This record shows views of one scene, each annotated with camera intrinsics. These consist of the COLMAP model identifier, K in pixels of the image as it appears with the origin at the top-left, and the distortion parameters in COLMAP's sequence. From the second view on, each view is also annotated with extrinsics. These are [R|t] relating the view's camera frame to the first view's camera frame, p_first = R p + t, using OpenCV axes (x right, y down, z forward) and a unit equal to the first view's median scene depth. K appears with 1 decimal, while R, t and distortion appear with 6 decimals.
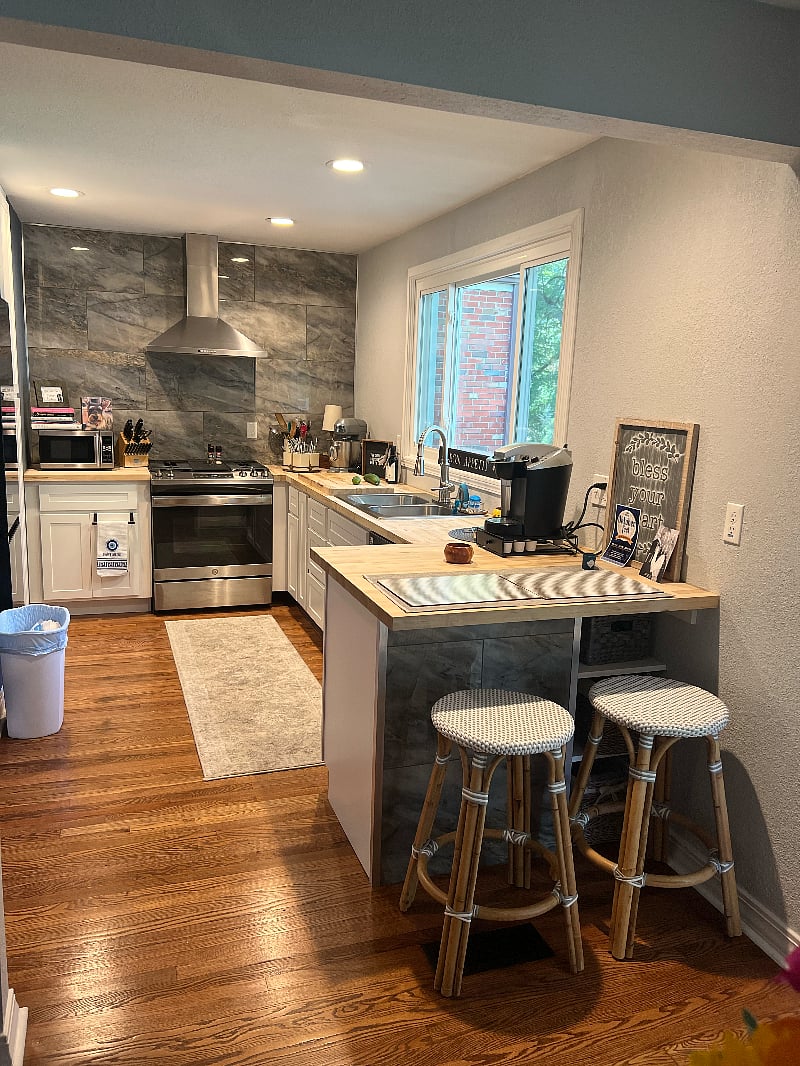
lens RADIAL K [[798.6, 0, 398.2], [0, 798.6, 534.6], [0, 0, 1]] dist [0.010446, -0.000101]
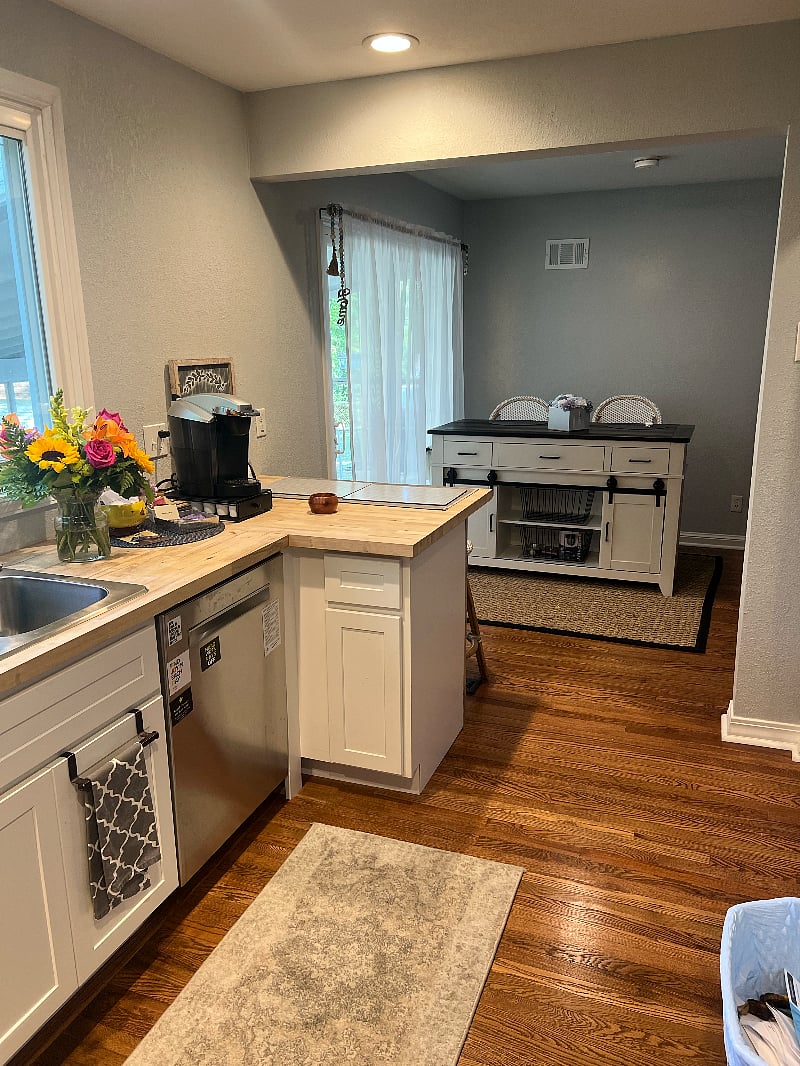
lens RADIAL K [[798.6, 0, 399.2], [0, 798.6, 535.1], [0, 0, 1]] dist [0.010446, -0.000101]
pose [[-0.764409, -0.180906, 0.618831, -0.307951], [0.100467, 0.914679, 0.391495, -0.158748], [-0.636856, 0.361435, -0.681014, 0.810863]]
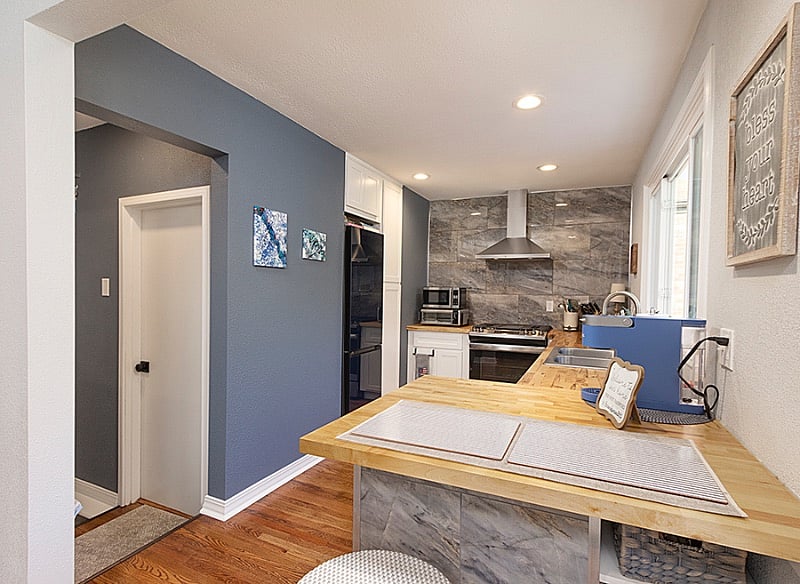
lens RADIAL K [[405.7, 0, 399.9], [0, 405.7, 296.6], [0, 0, 1]] dist [-0.003200, -0.000132]
pose [[0.715879, -0.016533, -0.698028, 0.163256], [-0.116432, 0.982895, -0.142689, -0.003856], [0.688448, 0.183421, 0.701710, 0.262683]]
